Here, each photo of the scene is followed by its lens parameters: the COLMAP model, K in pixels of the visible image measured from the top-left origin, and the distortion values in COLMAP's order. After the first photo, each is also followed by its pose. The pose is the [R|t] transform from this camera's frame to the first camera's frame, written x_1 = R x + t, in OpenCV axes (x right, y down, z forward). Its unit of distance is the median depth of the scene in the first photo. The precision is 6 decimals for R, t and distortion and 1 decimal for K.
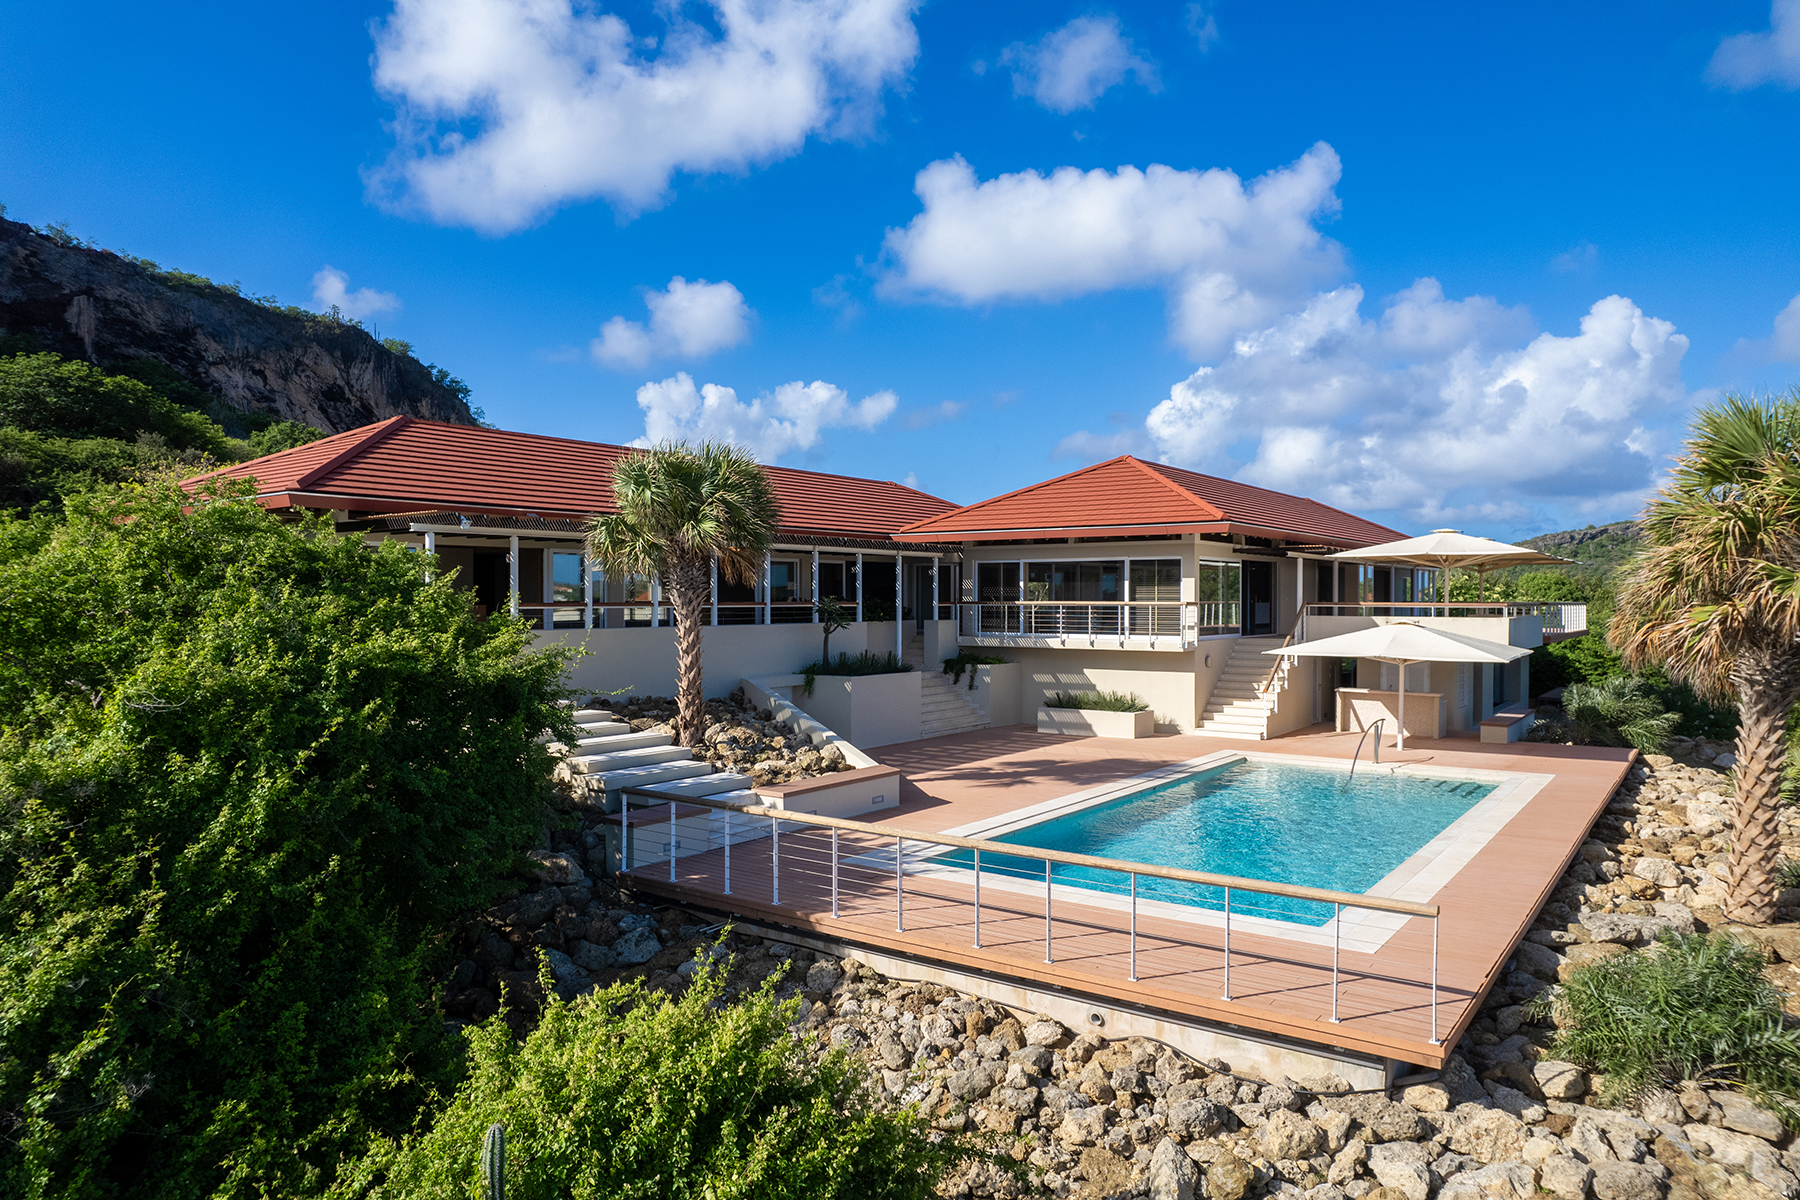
lens RADIAL K [[1145.3, 0, 898.0], [0, 1145.3, 597.5], [0, 0, 1]] dist [-0.002273, 0.004587]
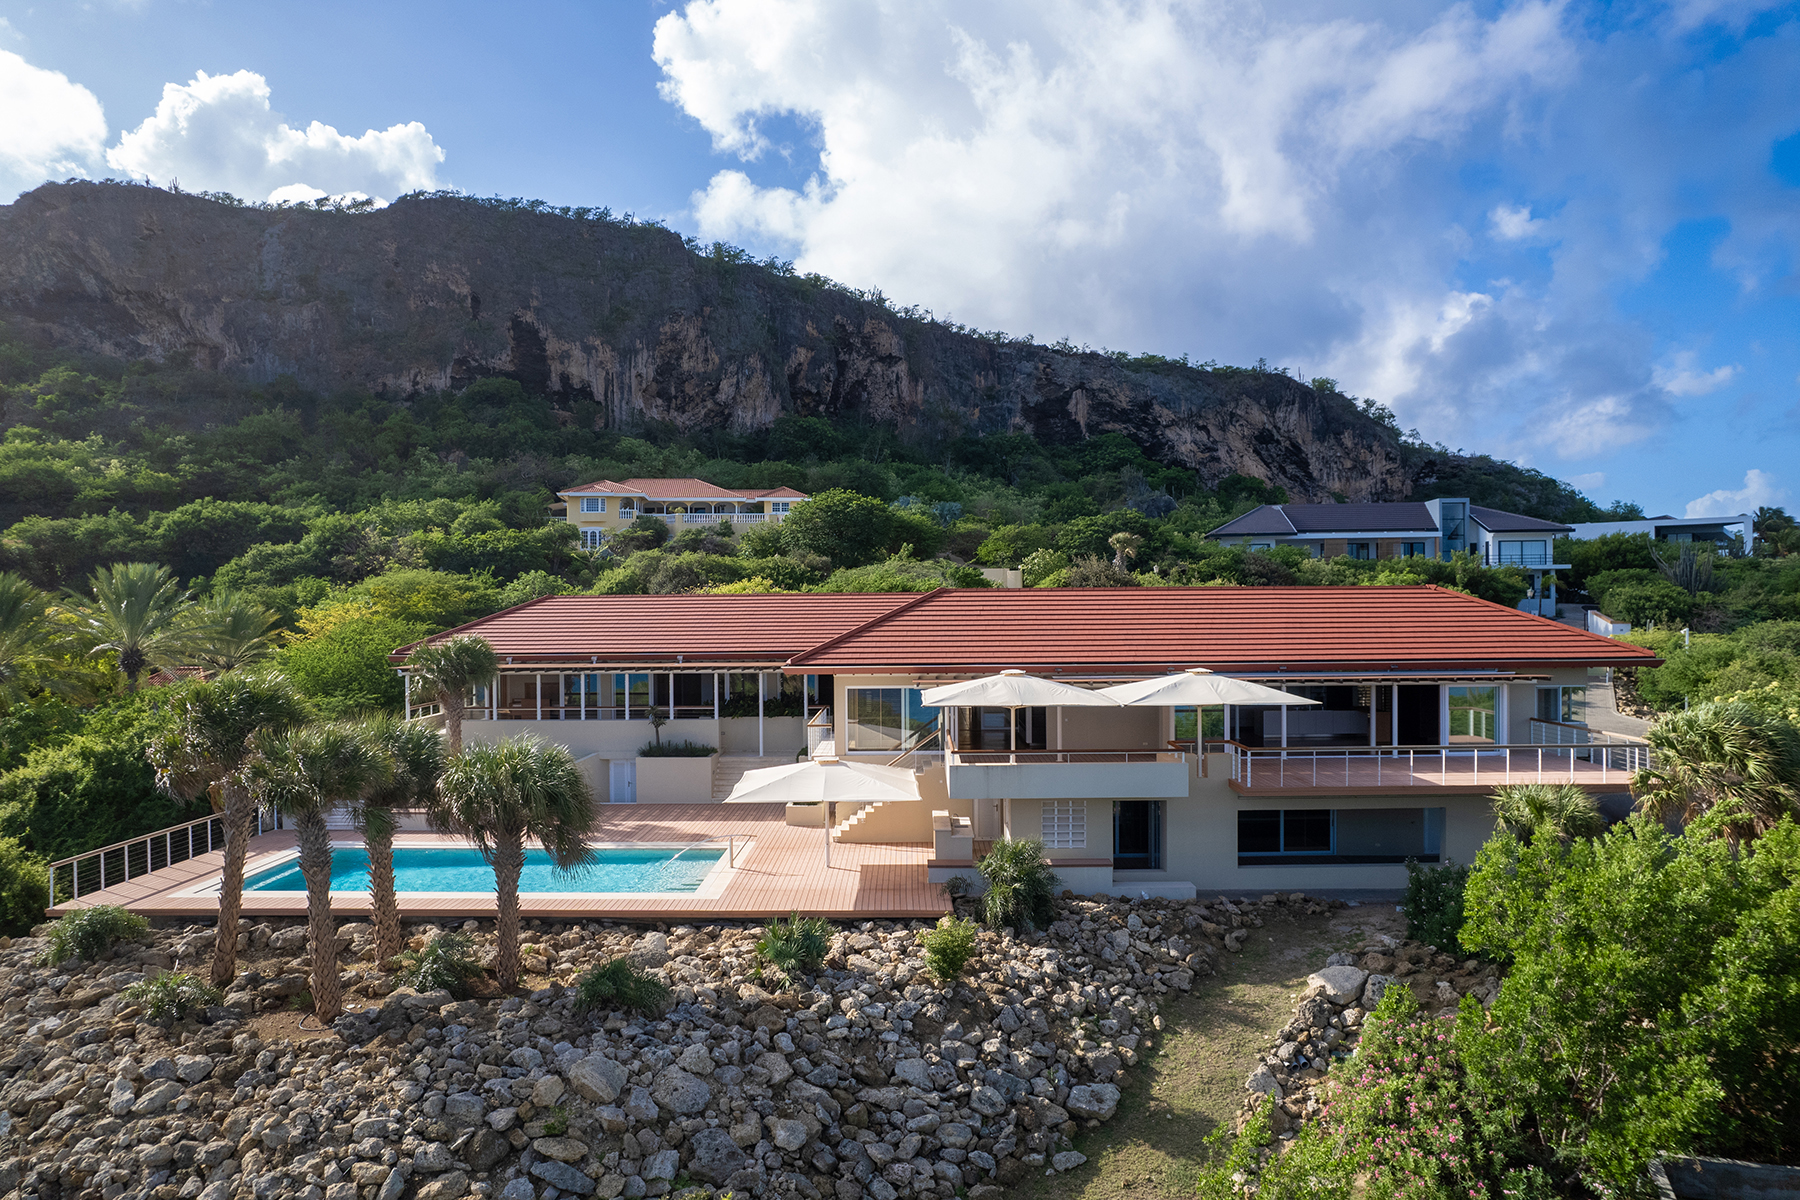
lens RADIAL K [[1145.3, 0, 897.4], [0, 1145.3, 598.0], [0, 0, 1]] dist [-0.002273, 0.004587]
pose [[0.527436, 0.010596, -0.849529, 0.282933], [-0.006247, 0.999944, 0.008593, -0.030872], [0.849572, 0.000775, 0.527472, 0.116948]]
